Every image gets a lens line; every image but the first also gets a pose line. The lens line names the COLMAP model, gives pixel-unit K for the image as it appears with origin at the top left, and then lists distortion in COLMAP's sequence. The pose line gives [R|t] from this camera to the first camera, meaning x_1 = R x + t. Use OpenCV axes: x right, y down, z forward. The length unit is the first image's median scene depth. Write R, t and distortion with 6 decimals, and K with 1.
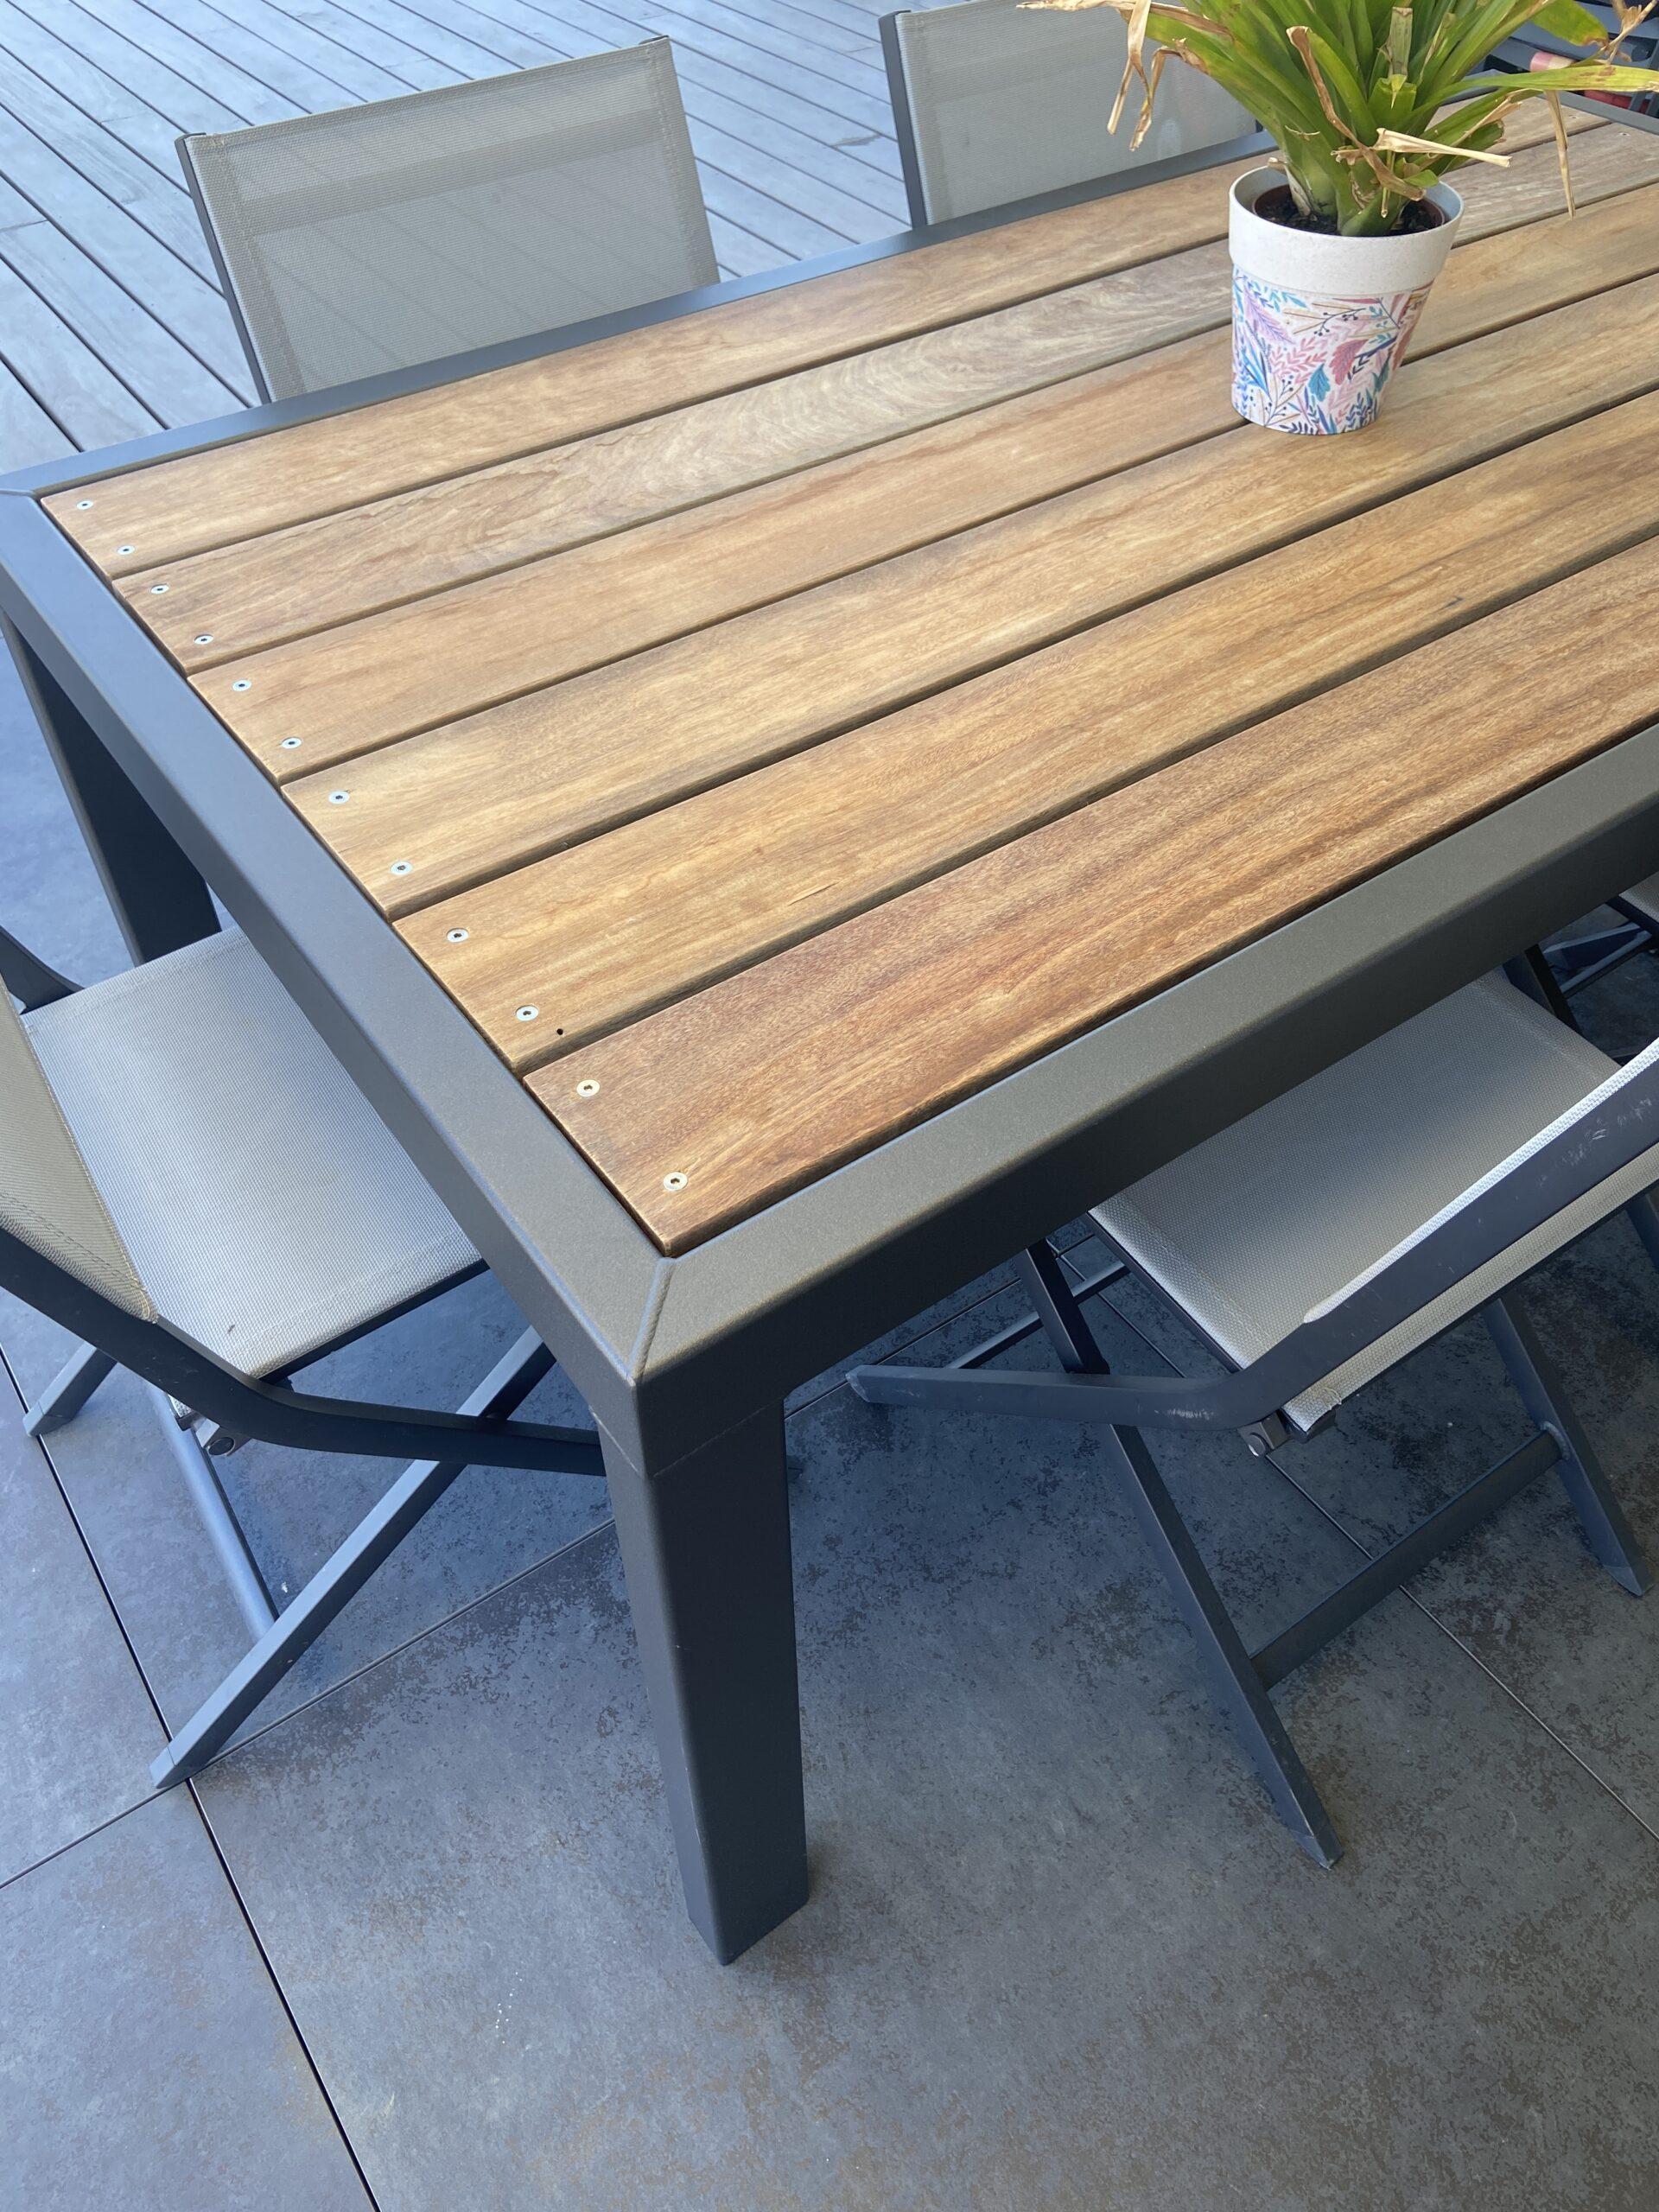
lens RADIAL K [[1675.7, 0, 828.9], [0, 1675.7, 1108.7], [0, 0, 1]] dist [0.111685, -0.145093]
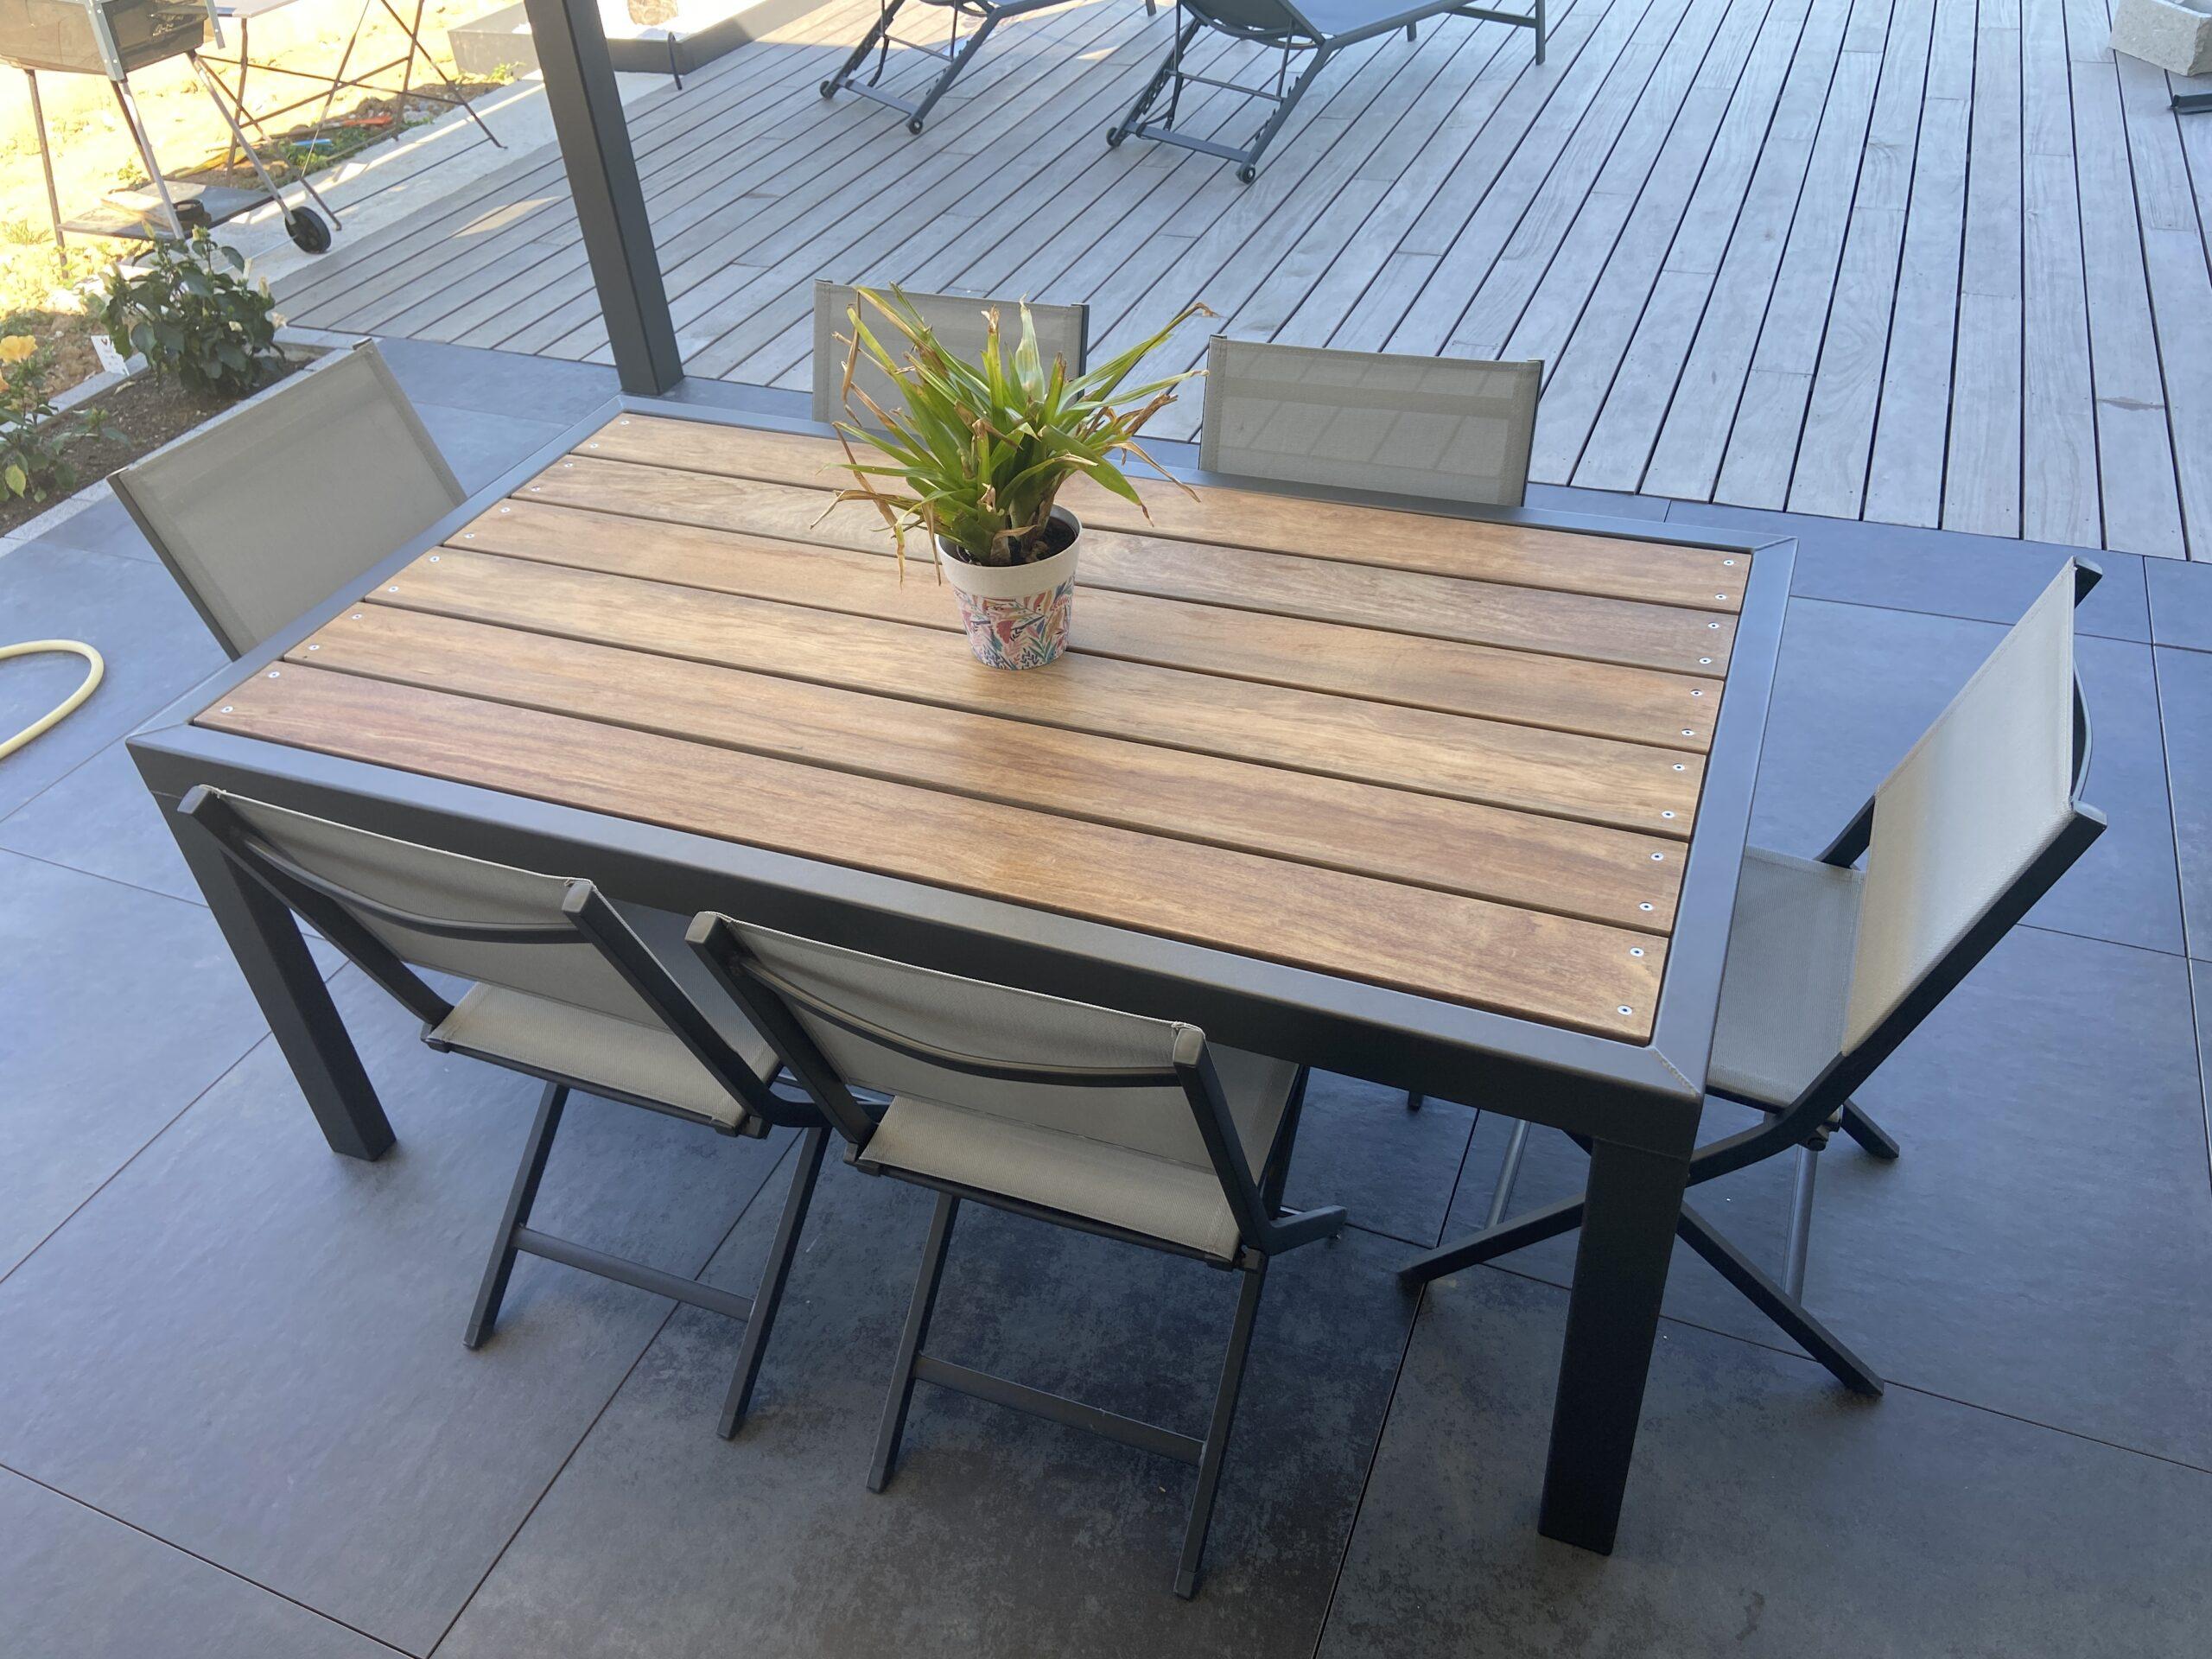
lens RADIAL K [[1675.7, 0, 1092.2], [0, 1675.7, 820.8], [0, 0, 1]] dist [0.111685, -0.145093]
pose [[0.525543, 0.498842, -0.689174, 1.600367], [-0.563823, 0.810844, 0.156957, -0.626959], [0.637110, 0.306084, 0.707392, 0.040729]]
